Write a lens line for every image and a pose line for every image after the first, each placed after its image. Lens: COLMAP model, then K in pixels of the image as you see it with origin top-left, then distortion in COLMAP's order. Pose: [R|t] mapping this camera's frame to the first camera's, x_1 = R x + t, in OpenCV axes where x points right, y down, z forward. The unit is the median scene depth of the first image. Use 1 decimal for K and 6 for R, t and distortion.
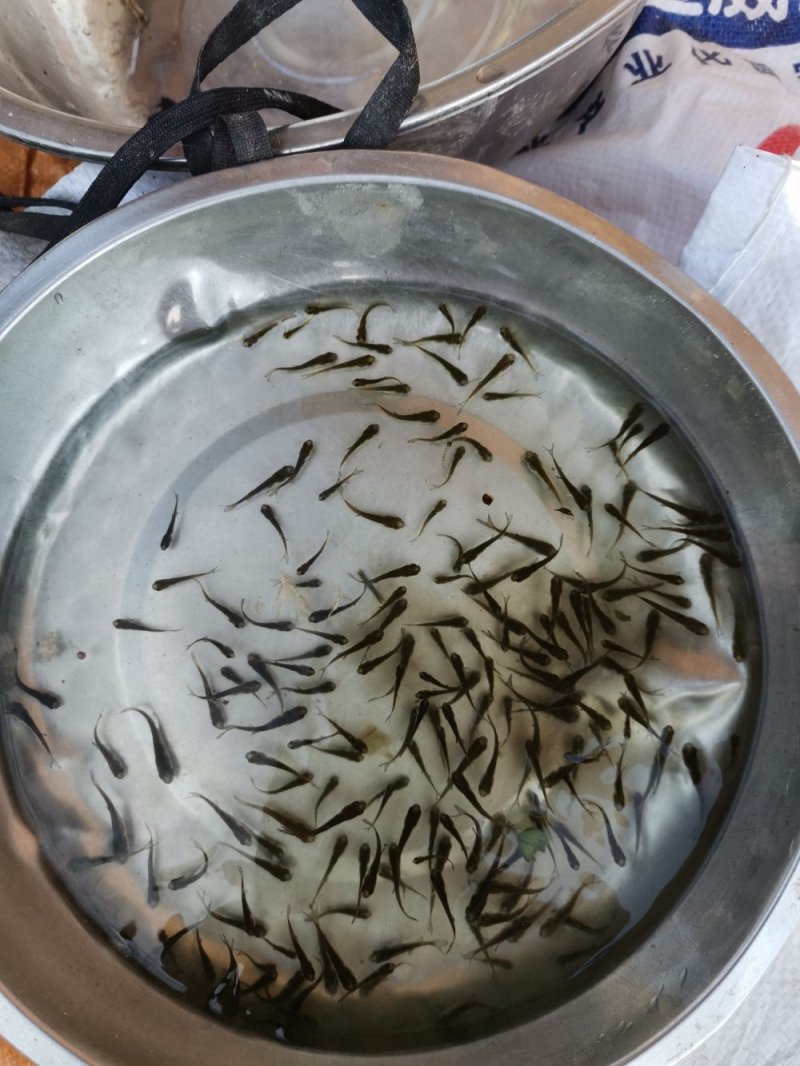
lens RADIAL K [[807.8, 0, 406.2], [0, 807.8, 538.5], [0, 0, 1]] dist [0.022334, -0.100150]
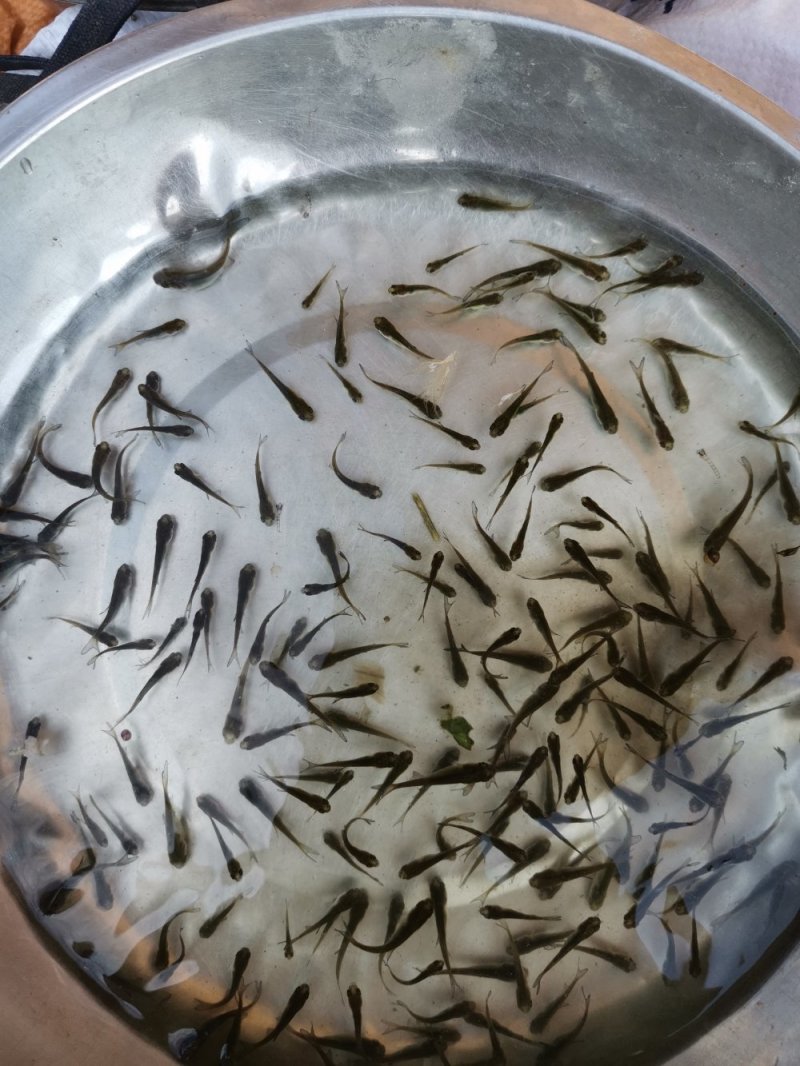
lens RADIAL K [[789.9, 0, 405.7], [0, 789.9, 531.9], [0, 0, 1]] dist [0.005240, -0.077496]
pose [[0.999778, 0.018770, -0.009593, -0.047829], [-0.018522, 0.999506, 0.025387, 0.028378], [0.010064, -0.025204, 0.999632, 0.229792]]
